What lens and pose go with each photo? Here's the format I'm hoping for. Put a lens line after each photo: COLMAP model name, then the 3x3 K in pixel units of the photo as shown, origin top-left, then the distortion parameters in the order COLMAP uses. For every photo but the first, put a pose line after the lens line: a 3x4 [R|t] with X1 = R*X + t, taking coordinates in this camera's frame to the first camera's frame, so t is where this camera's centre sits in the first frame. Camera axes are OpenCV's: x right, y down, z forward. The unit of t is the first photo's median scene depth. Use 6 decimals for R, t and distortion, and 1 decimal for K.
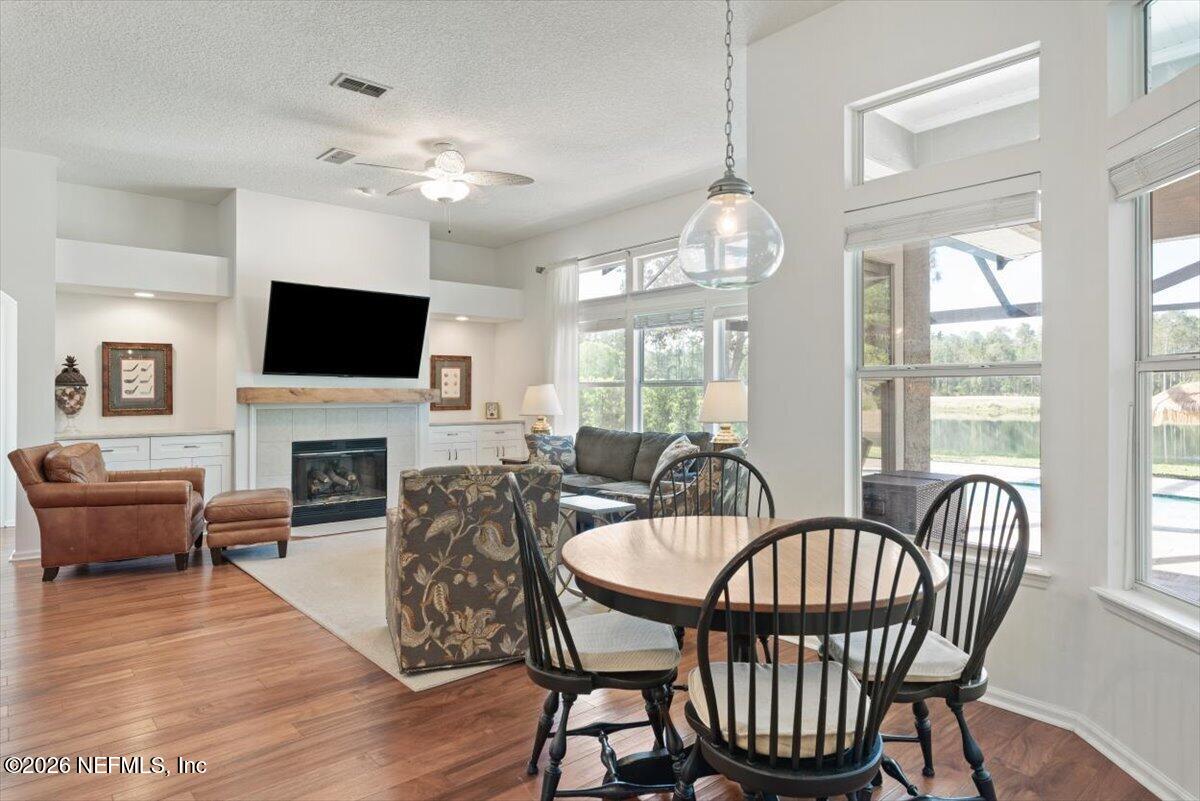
lens RADIAL K [[689.1, 0, 603.8], [0, 689.1, 392.0], [0, 0, 1]] dist [0.001718, 0.000656]
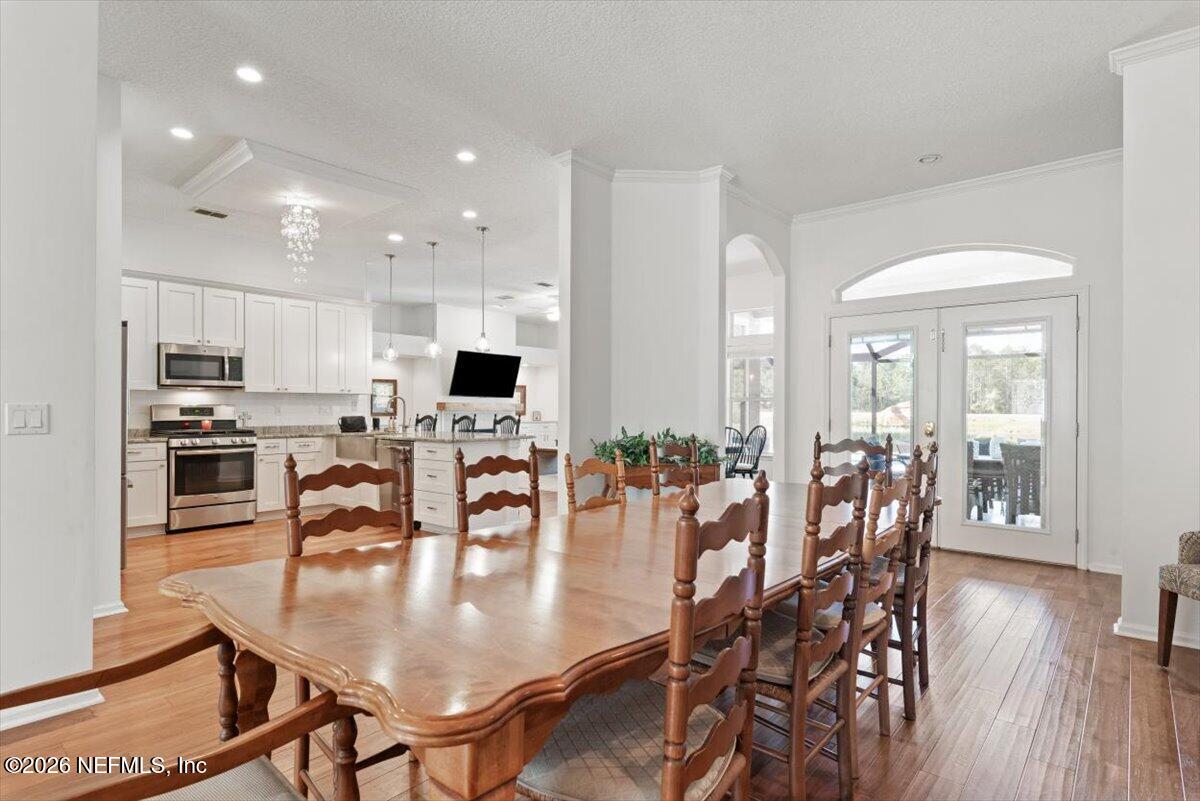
lens RADIAL K [[618.2, 0, 602.7], [0, 618.2, 406.7], [0, 0, 1]] dist [0.032713, -0.003671]
pose [[0.990073, 0.004886, 0.140471, -0.339320], [-0.004333, 0.999982, -0.004237, 0.012198], [-0.140490, 0.003586, 0.990076, -0.937223]]
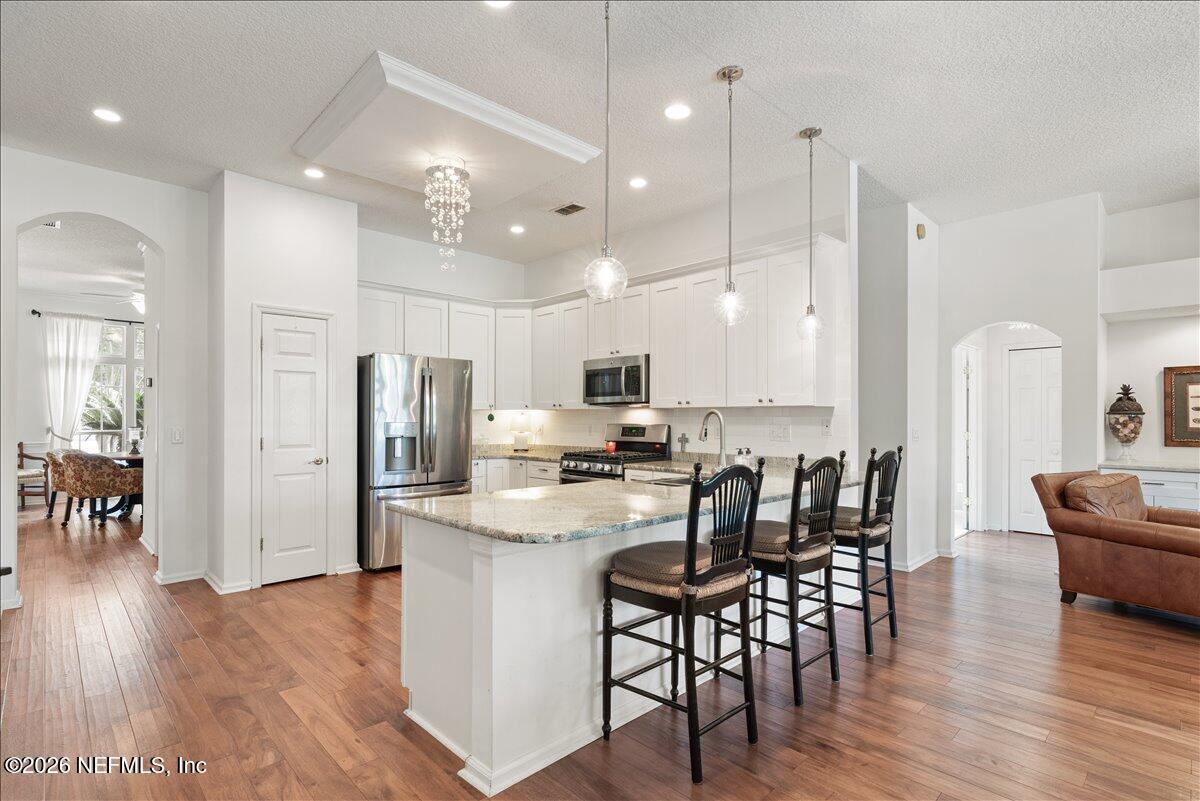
lens RADIAL K [[585.0, 0, 599.2], [0, 585.0, 409.5], [0, 0, 1]] dist [-0.001143, 0.004973]
pose [[0.055914, -0.010515, -0.998380, 0.029339], [-0.000795, 0.999944, -0.010576, -0.006207], [0.998435, 0.001385, 0.055902, 0.193161]]
